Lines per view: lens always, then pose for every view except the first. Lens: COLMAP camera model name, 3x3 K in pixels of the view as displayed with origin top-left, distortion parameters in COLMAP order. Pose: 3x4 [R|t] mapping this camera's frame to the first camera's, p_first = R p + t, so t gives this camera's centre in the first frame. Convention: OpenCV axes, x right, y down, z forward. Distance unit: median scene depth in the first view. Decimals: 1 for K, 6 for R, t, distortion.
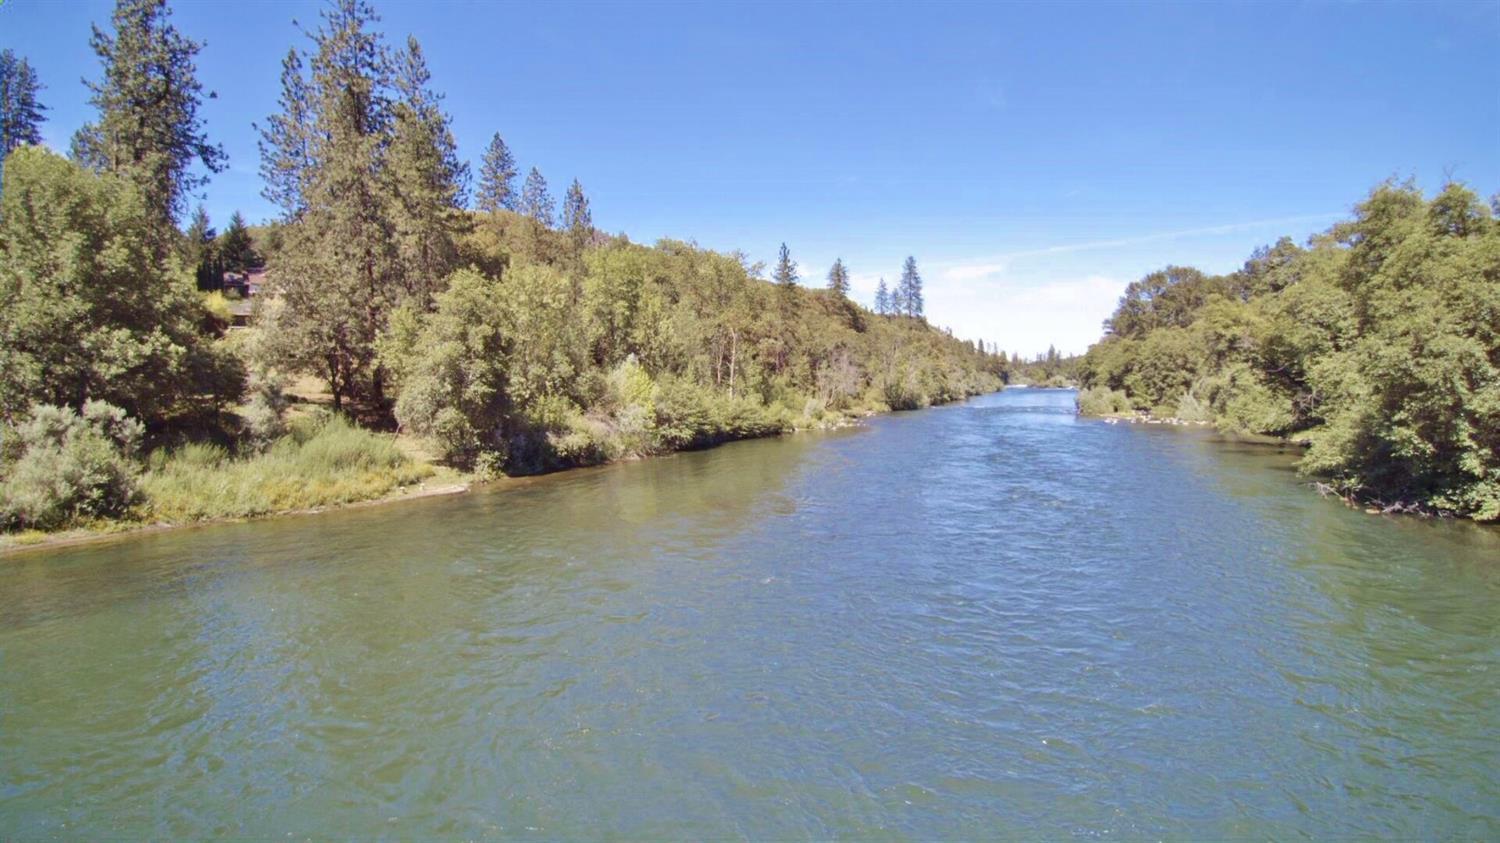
lens RADIAL K [[729.7, 0, 779.7], [0, 729.7, 400.5], [0, 0, 1]] dist [-0.067025, -0.000642]
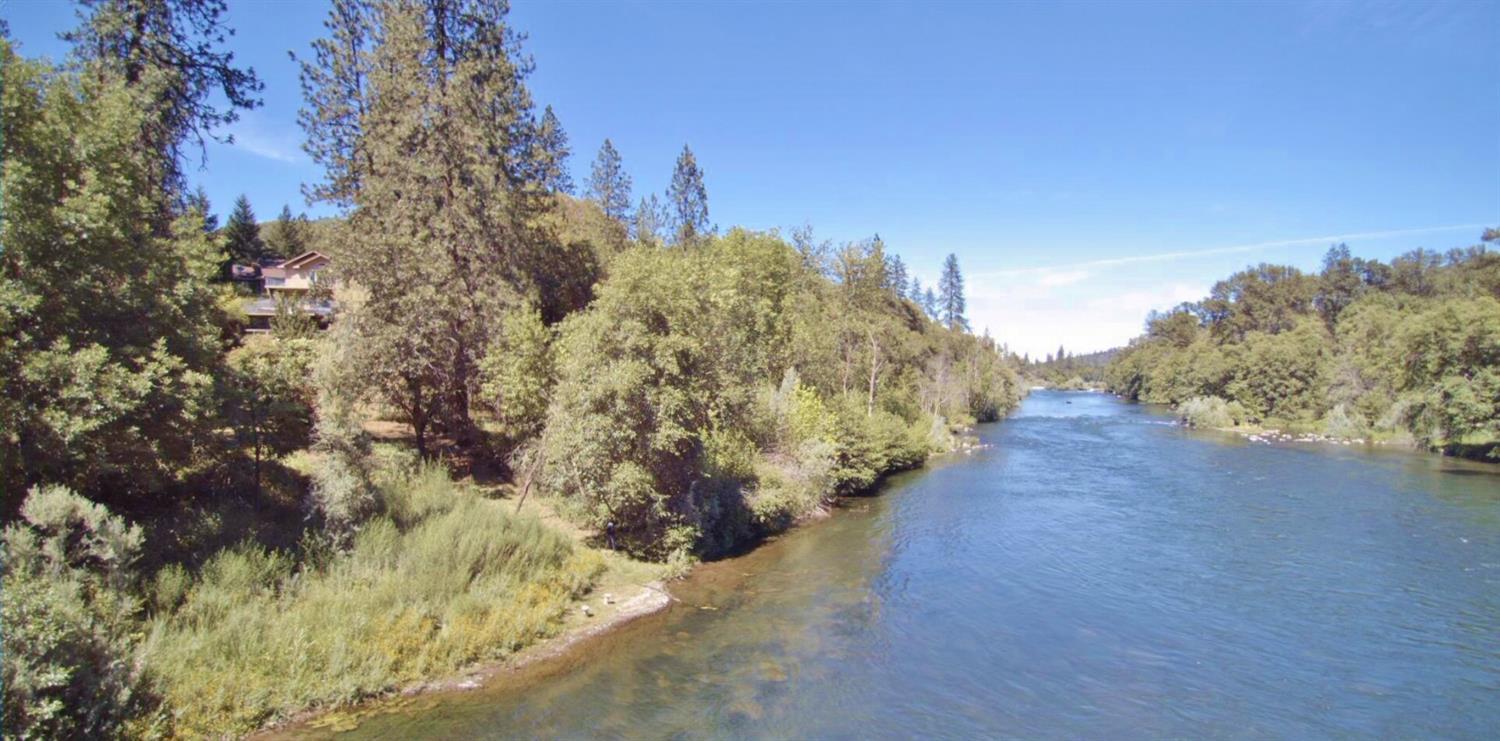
lens RADIAL K [[709.8, 0, 750.4], [0, 709.8, 398.8], [0, 0, 1]] dist [-0.065956, 0.000517]
pose [[0.999994, 0.000205, -0.003432, -0.329863], [-0.000200, 0.999999, 0.001375, -0.045576], [0.003432, -0.001374, 0.999993, 0.351118]]
